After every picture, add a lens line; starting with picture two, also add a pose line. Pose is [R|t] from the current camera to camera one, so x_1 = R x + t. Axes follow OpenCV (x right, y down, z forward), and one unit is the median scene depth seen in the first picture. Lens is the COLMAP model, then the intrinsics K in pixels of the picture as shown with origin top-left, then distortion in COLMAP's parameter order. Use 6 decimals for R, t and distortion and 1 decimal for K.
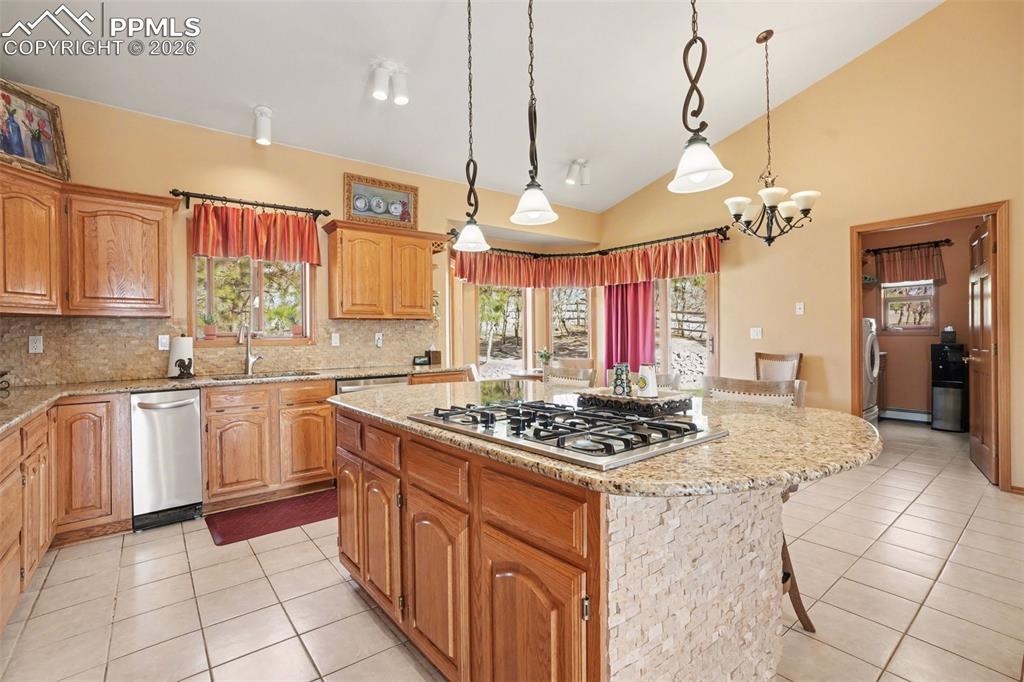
lens RADIAL K [[463.5, 0, 531.1], [0, 463.5, 334.6], [0, 0, 1]] dist [-0.026664, 0.005276]
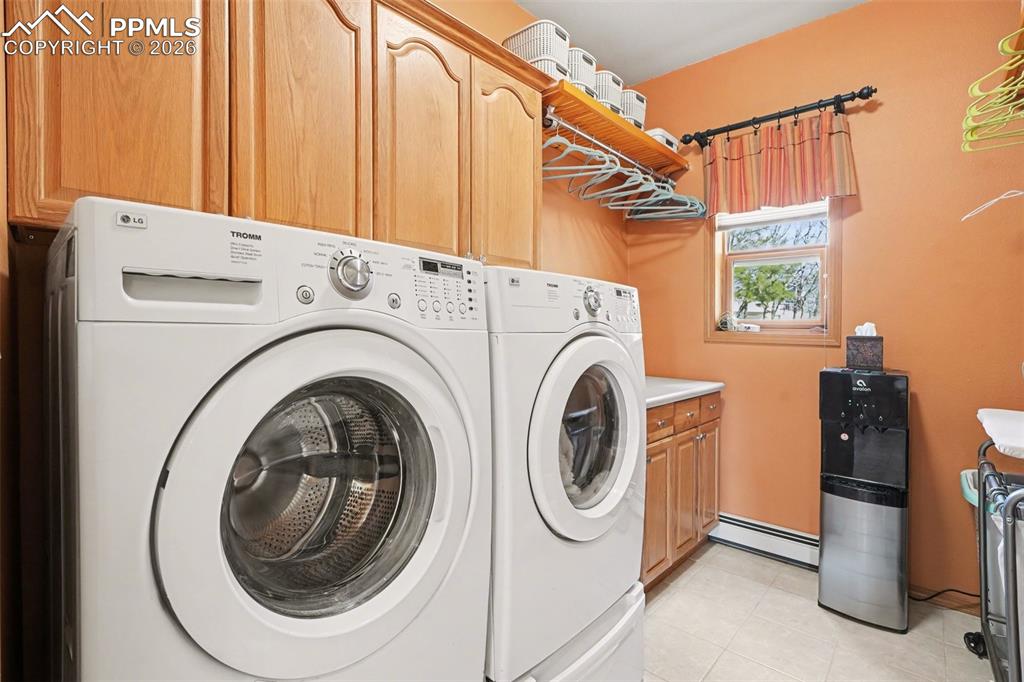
lens RADIAL K [[463.5, 0, 513.8], [0, 463.5, 334.1], [0, 0, 1]] dist [-0.026664, 0.005276]
pose [[0.991835, 0.012667, 0.126896, 0.576227], [-0.014348, 0.999821, 0.012343, -0.009183], [-0.126717, -0.014063, 0.991839, 0.654949]]
